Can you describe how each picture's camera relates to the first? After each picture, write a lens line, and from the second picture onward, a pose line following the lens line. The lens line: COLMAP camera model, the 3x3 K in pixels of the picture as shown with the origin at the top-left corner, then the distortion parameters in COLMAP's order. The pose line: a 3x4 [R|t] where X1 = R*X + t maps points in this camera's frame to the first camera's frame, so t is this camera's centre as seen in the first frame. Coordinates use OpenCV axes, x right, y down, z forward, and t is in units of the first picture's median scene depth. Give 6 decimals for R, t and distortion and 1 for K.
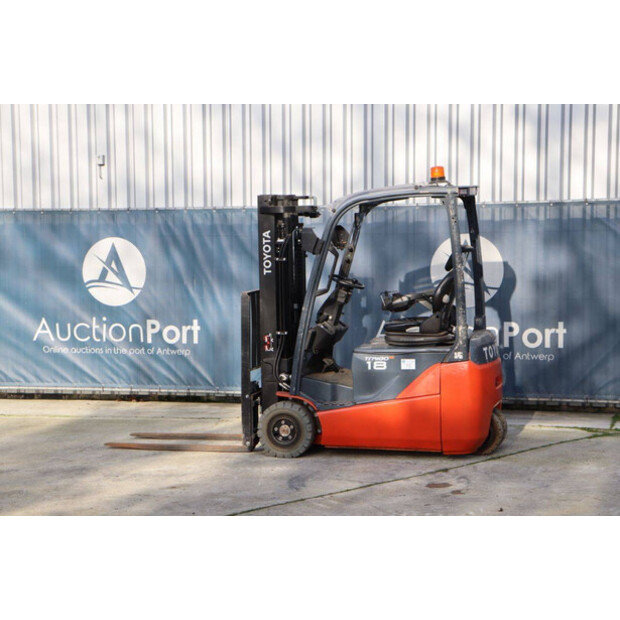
lens RADIAL K [[1369.2, 0, 307.9], [0, 1369.2, 312.1], [0, 0, 1]] dist [0.413878, 0.000000]
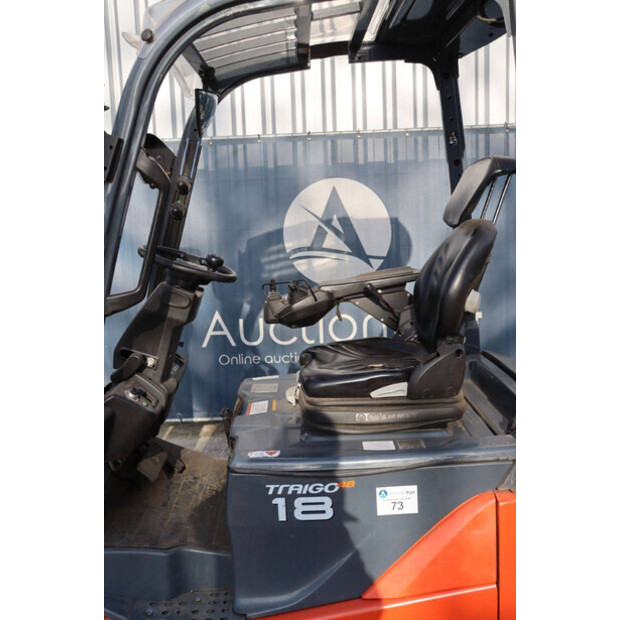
lens RADIAL K [[814.9, 0, 311.2], [0, 814.9, 316.7], [0, 0, 1]] dist [0.006333, 0.000000]
pose [[0.968478, -0.061915, 0.241282, 0.005304], [0.046493, 0.996526, 0.069097, -0.020094], [-0.244722, -0.055701, 0.967992, 0.713046]]
